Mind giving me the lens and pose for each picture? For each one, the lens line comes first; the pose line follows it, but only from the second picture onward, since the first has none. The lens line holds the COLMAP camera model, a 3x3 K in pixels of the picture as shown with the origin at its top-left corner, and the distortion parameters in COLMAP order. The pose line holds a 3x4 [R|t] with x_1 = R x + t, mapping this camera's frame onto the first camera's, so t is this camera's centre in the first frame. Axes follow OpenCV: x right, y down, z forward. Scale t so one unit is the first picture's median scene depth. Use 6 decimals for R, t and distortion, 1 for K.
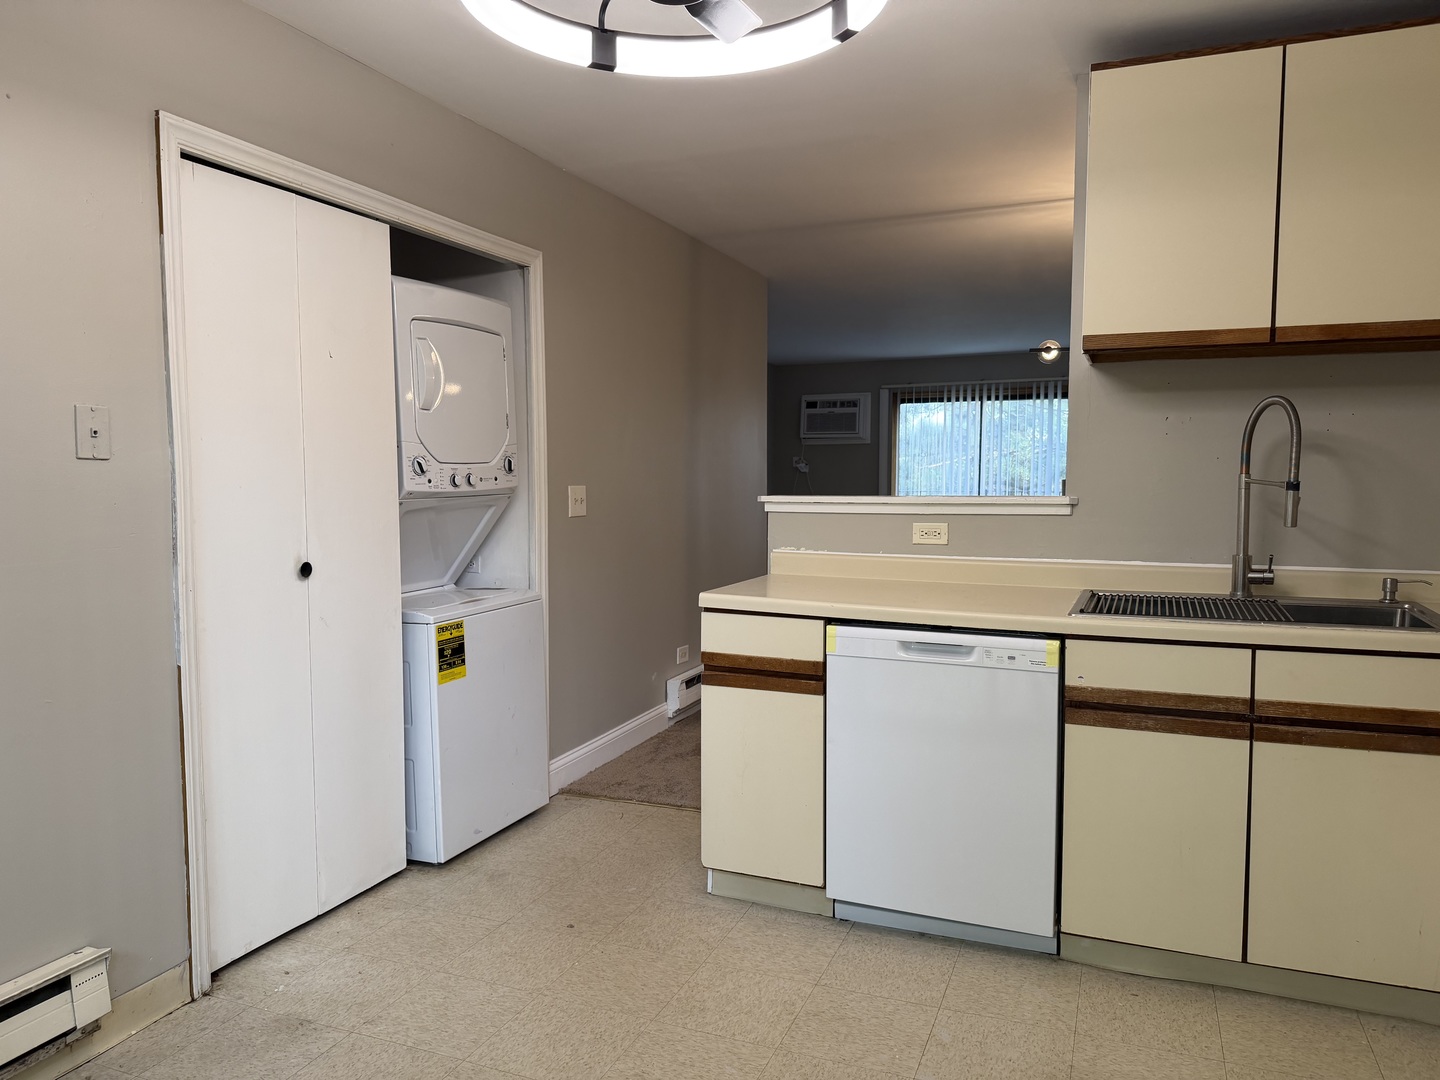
lens RADIAL K [[1005.9, 0, 707.7], [0, 1005.9, 547.6], [0, 0, 1]] dist [0.012364, -0.020529]
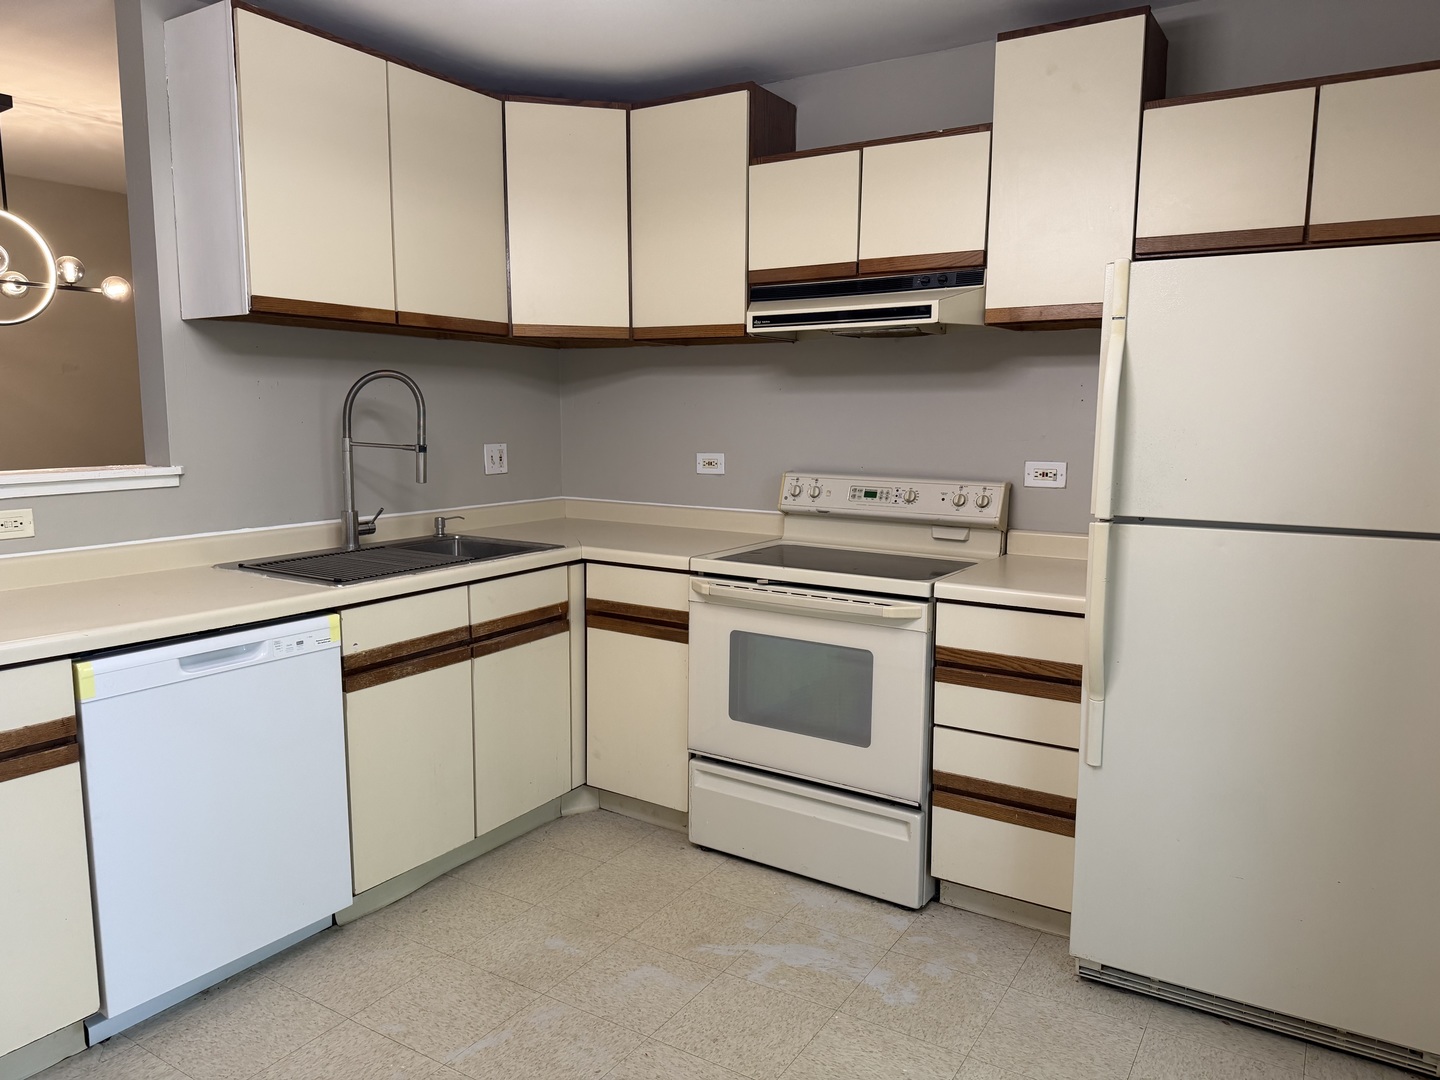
lens RADIAL K [[1005.9, 0, 710.7], [0, 1005.9, 550.6], [0, 0, 1]] dist [0.012364, -0.020529]
pose [[0.165205, -0.137610, 0.976612, -0.525220], [0.071404, 0.989288, 0.127318, -0.065828], [-0.983671, 0.048701, 0.173261, 0.445281]]
